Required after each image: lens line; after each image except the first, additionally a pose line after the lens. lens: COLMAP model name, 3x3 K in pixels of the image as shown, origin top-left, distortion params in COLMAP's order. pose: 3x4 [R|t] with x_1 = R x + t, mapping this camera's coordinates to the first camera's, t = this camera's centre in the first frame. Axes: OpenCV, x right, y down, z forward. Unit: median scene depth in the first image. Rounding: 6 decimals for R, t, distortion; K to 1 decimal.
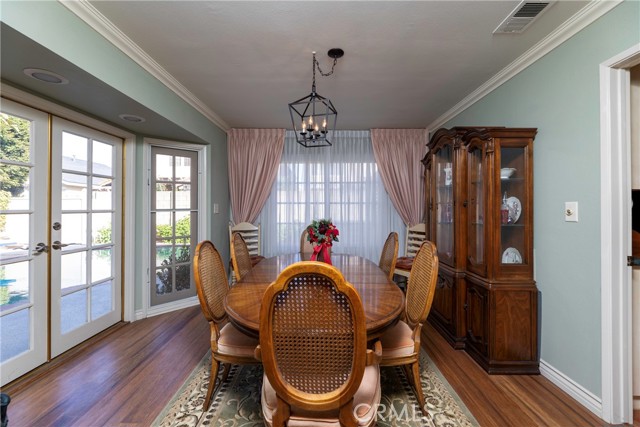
lens RADIAL K [[263.9, 0, 320.0], [0, 263.9, 213.5], [0, 0, 1]] dist [-0.000946, -0.000035]
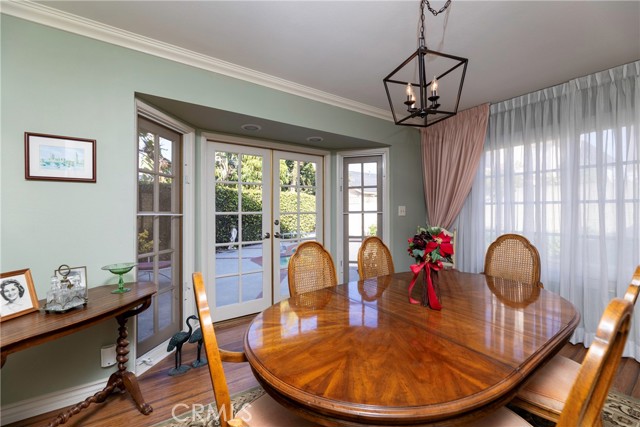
lens RADIAL K [[259.3, 0, 315.2], [0, 259.3, 214.1], [0, 0, 1]] dist [-0.001047, -0.000193]
pose [[0.576024, 0.012910, -0.817331, 0.224558], [-0.014354, 0.999881, 0.005677, -0.007724], [0.817307, 0.008462, 0.576140, 0.218434]]
